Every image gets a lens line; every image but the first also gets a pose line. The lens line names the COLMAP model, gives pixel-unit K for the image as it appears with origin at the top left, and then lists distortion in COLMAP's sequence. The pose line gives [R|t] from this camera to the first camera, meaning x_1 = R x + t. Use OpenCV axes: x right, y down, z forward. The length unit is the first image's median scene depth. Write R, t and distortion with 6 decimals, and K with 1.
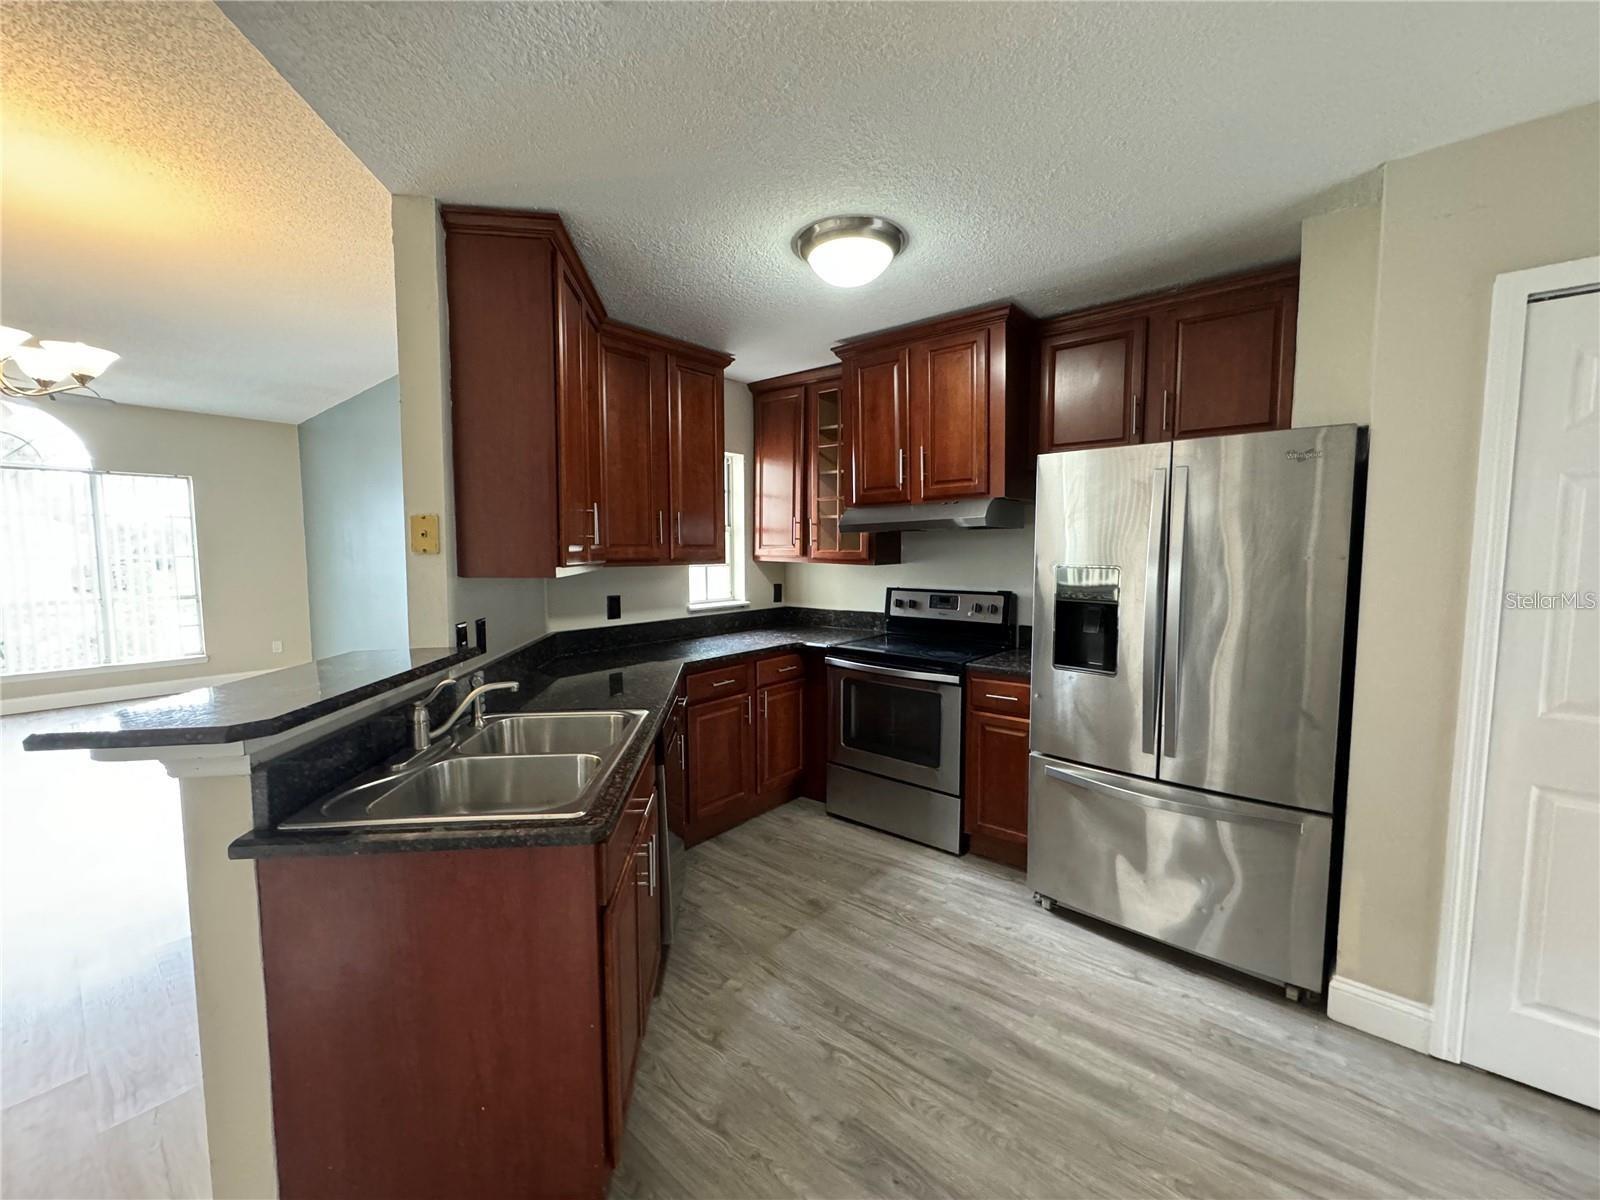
lens RADIAL K [[637.7, 0, 796.6], [0, 637.7, 595.2], [0, 0, 1]] dist [0.000541, 0.000348]
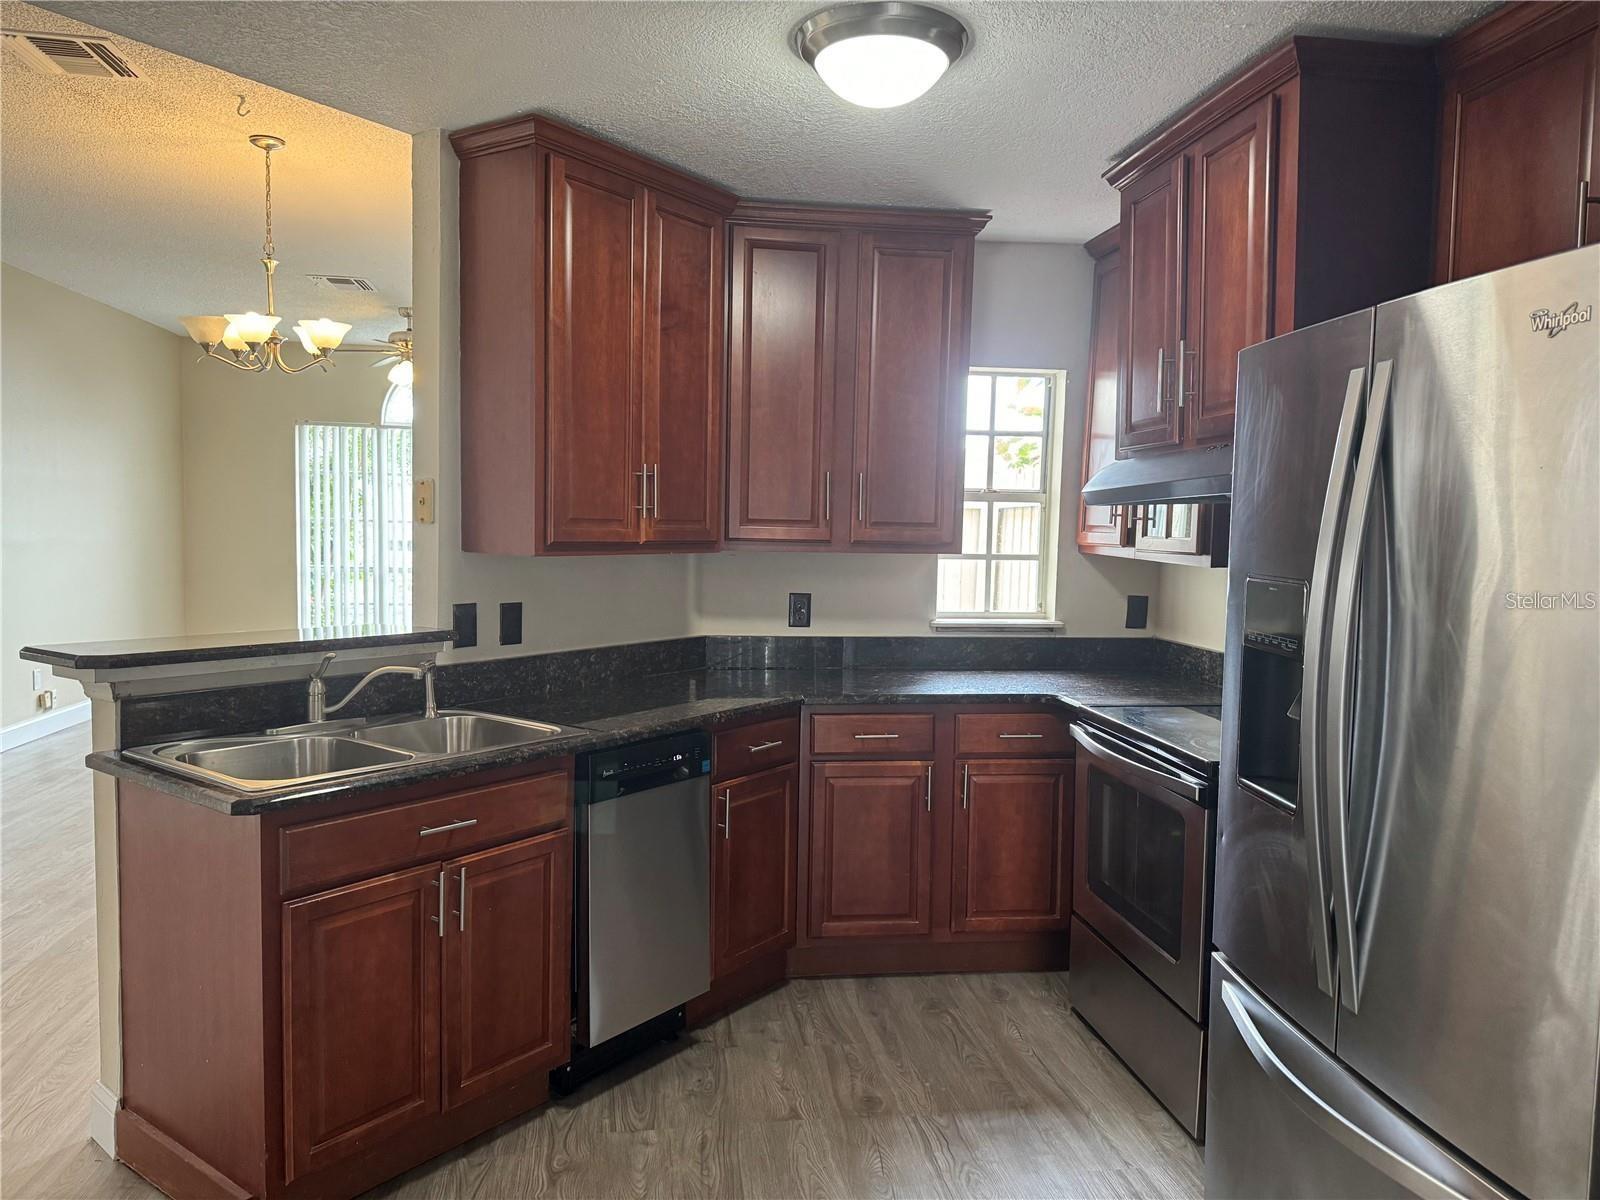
lens RADIAL K [[1124.2, 0, 800.0], [0, 1124.2, 600.0], [0, 0, 1]] dist [0.093029, -0.139379]
pose [[0.746862, 0.066942, -0.661601, 0.555955], [-0.072622, 0.997180, 0.018916, -0.015636], [0.661002, 0.033919, 0.749617, 0.091259]]
